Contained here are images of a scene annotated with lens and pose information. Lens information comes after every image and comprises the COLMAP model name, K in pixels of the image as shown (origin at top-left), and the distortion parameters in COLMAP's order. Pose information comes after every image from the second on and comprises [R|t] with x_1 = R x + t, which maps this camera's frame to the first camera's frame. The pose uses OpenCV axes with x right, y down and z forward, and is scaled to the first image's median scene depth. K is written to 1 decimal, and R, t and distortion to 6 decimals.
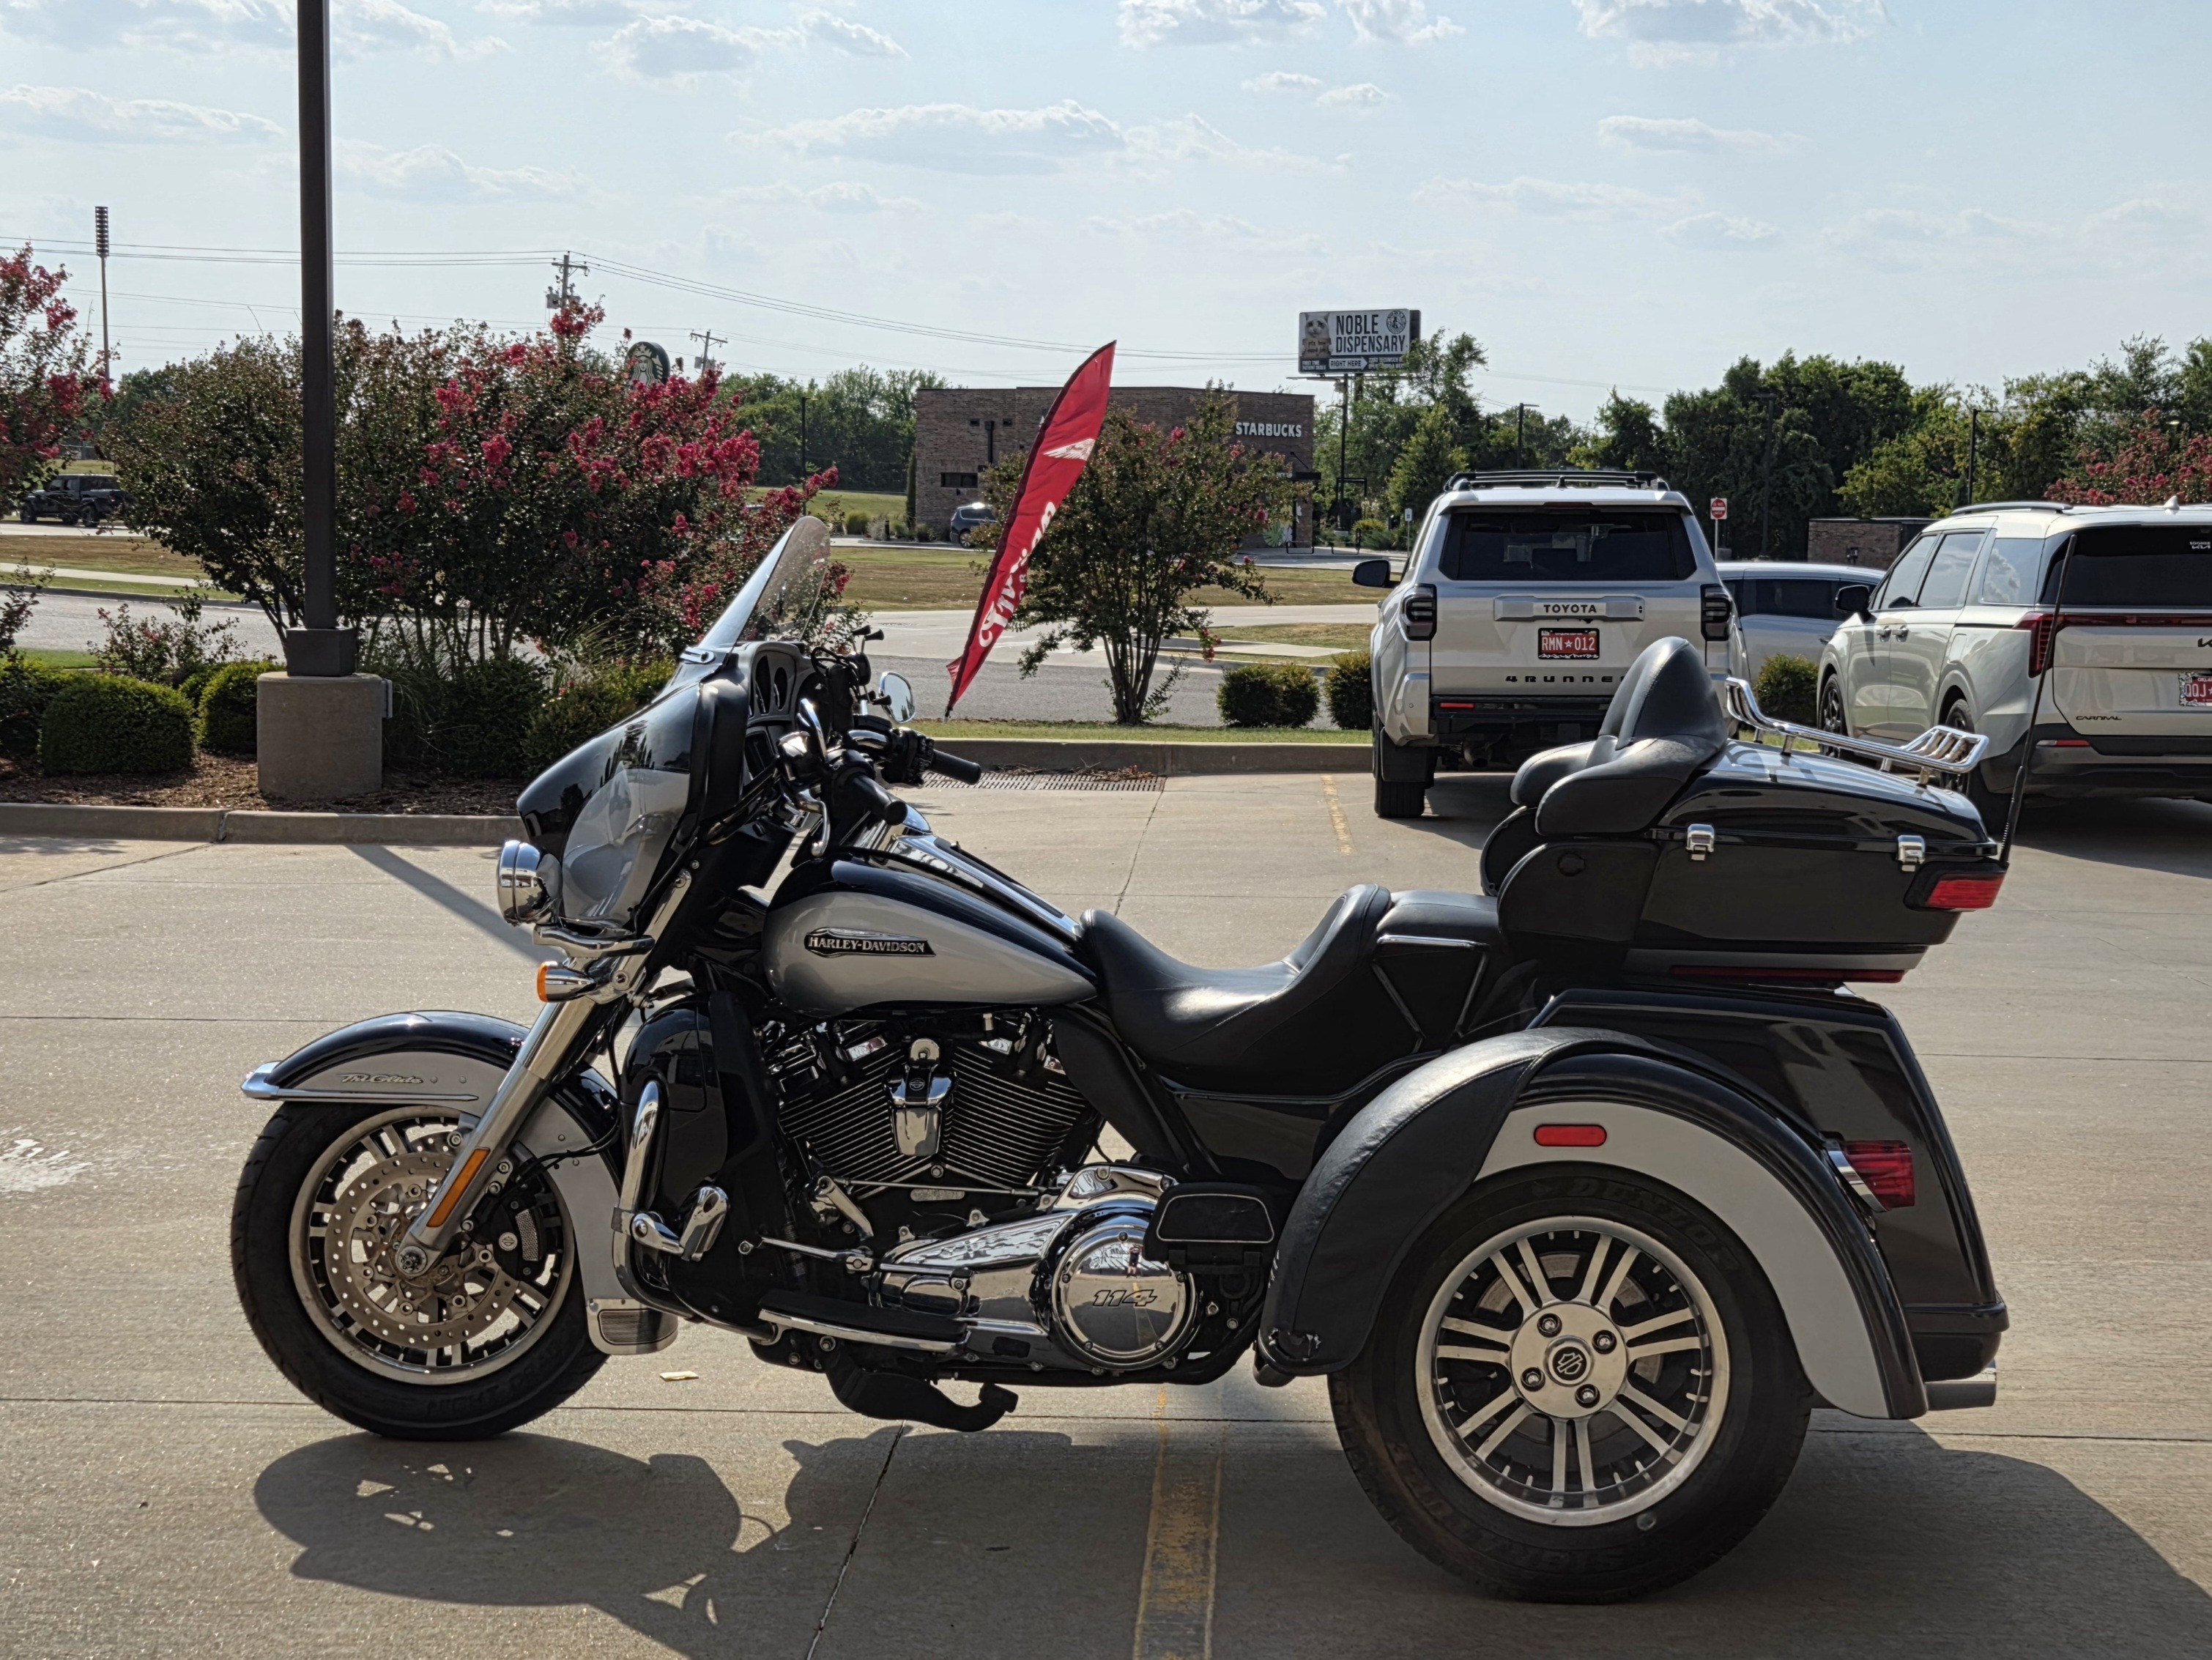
lens RADIAL K [[3196.3, 0, 1120.0], [0, 3196.3, 822.8], [0, 0, 1]] dist [0.095060, 0.000000]
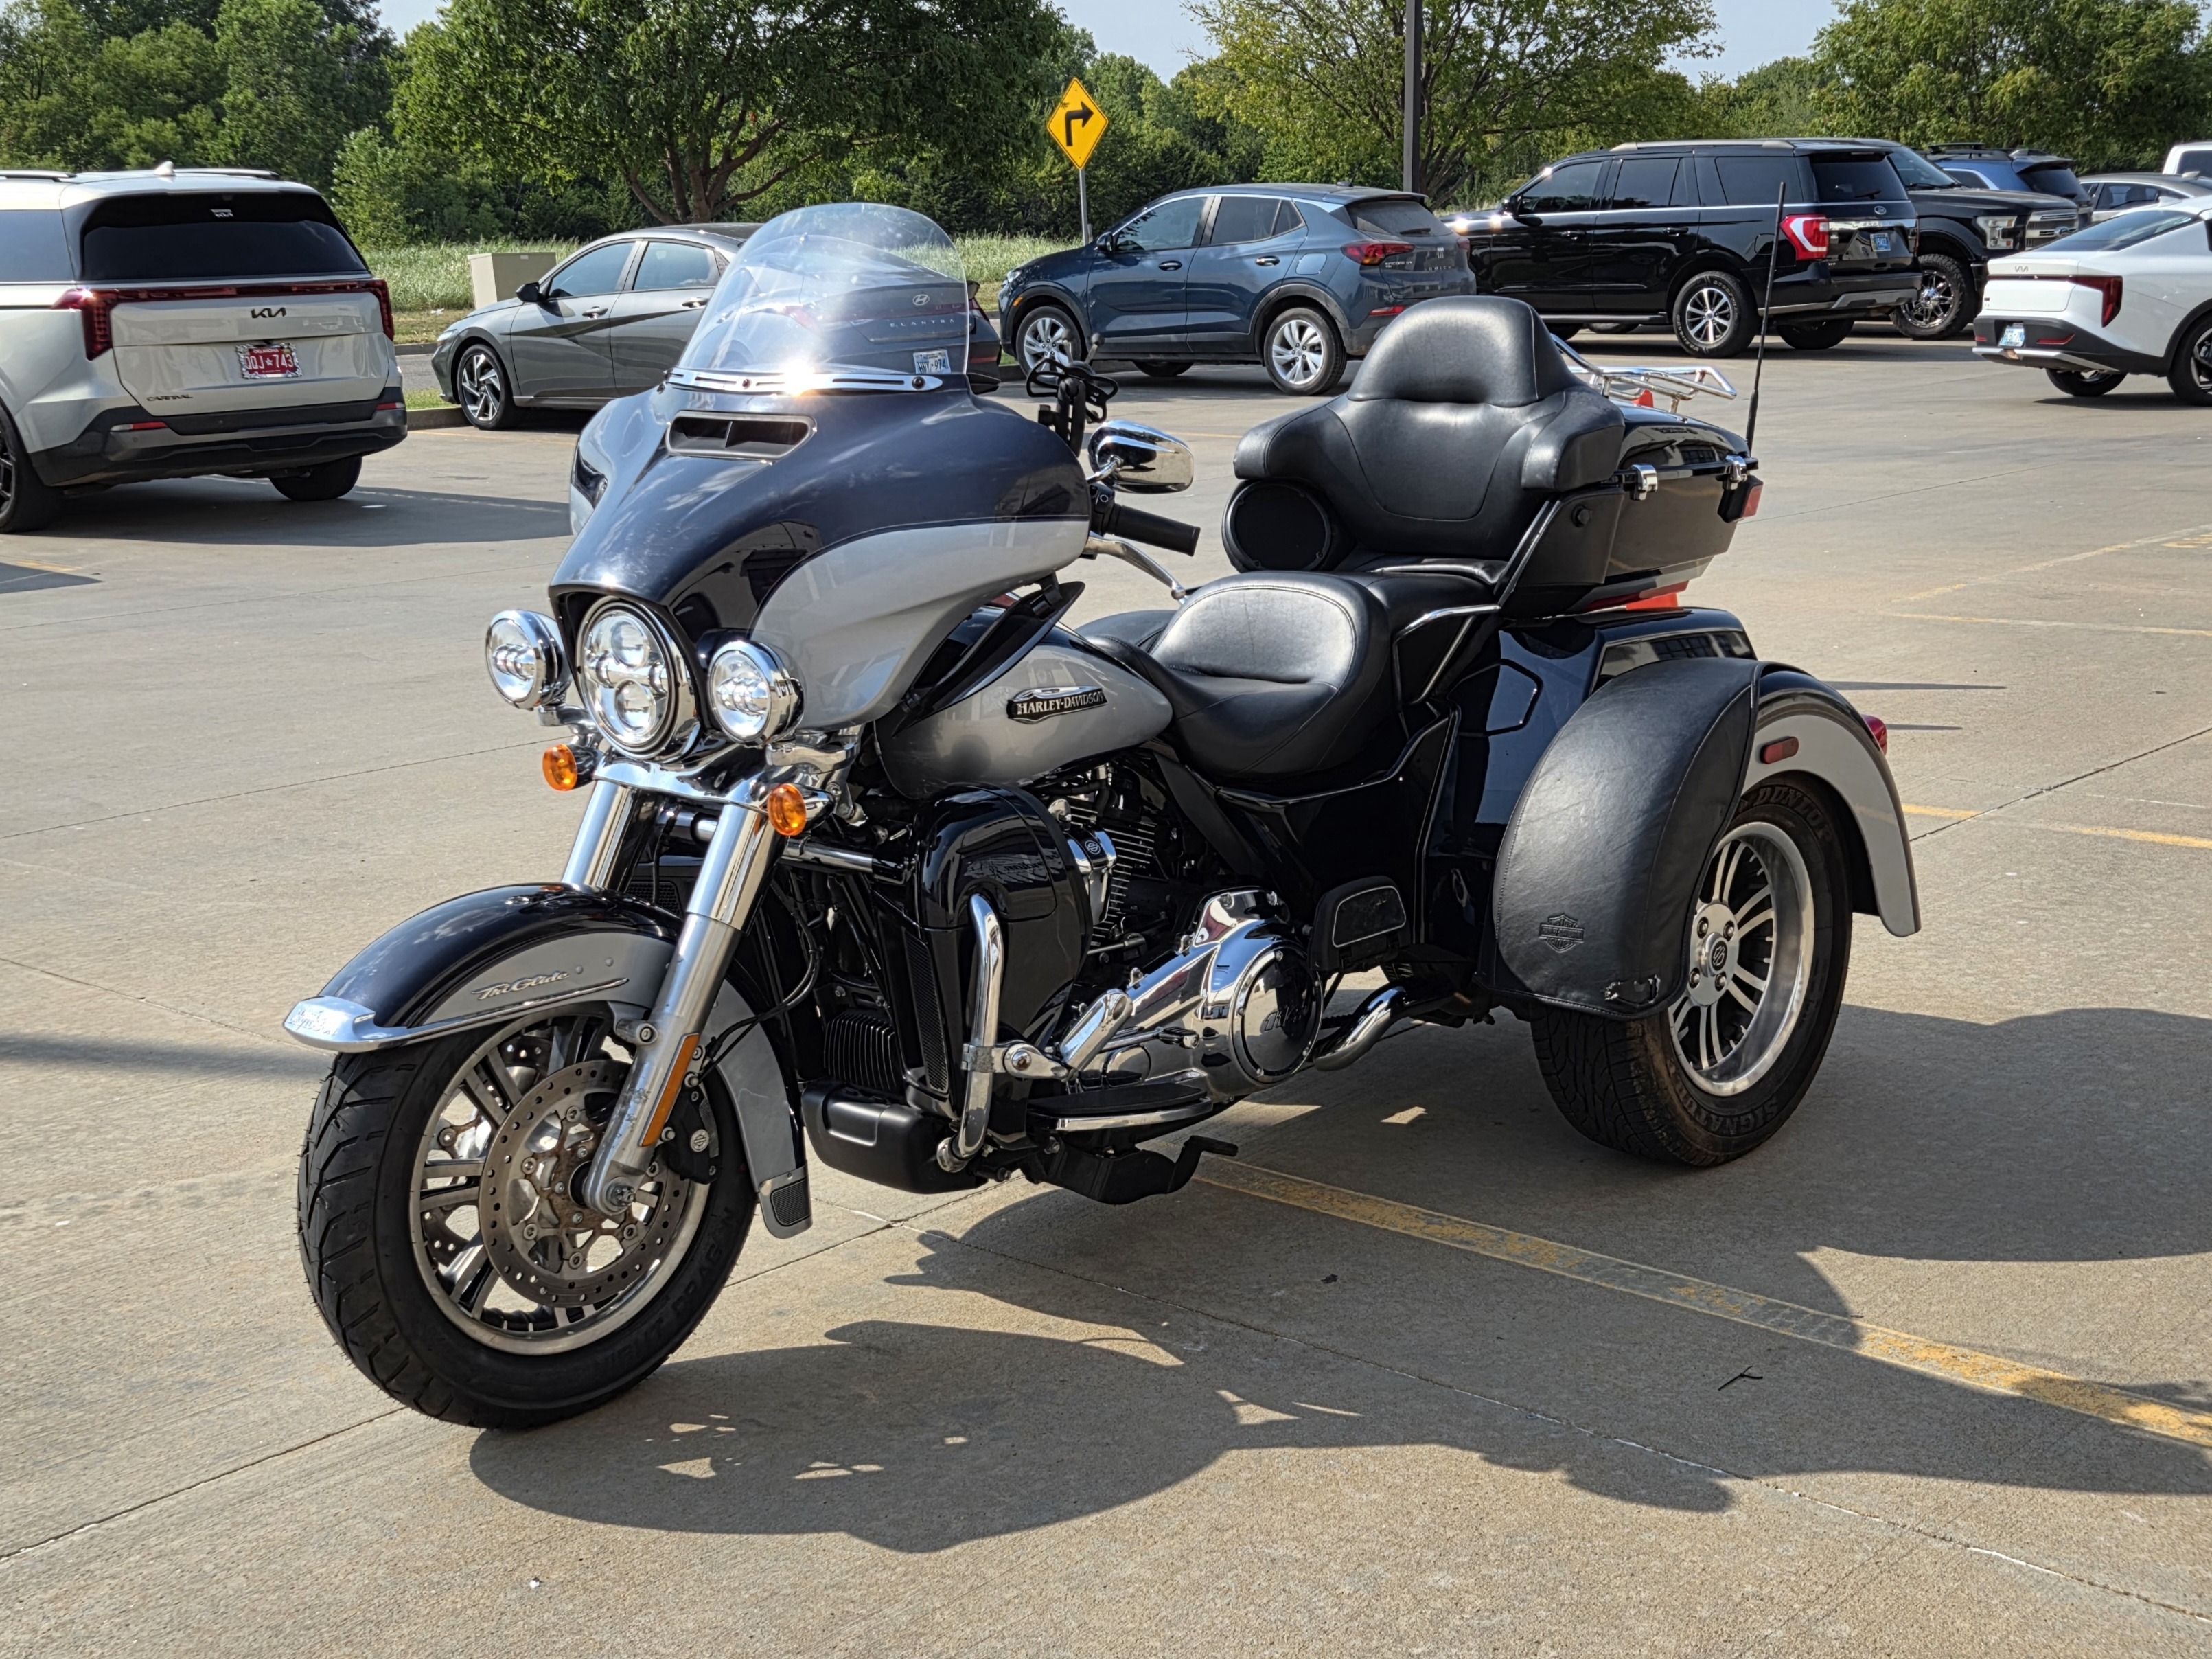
lens RADIAL K [[3196.4, 0, 1111.9], [0, 3196.4, 890.6], [0, 0, 1]] dist [0.095060, 0.000000]
pose [[0.601901, -0.200227, 0.773062, -0.310201], [0.104247, 0.979474, 0.172523, -0.025337], [-0.791737, -0.023252, 0.610419, 0.175990]]
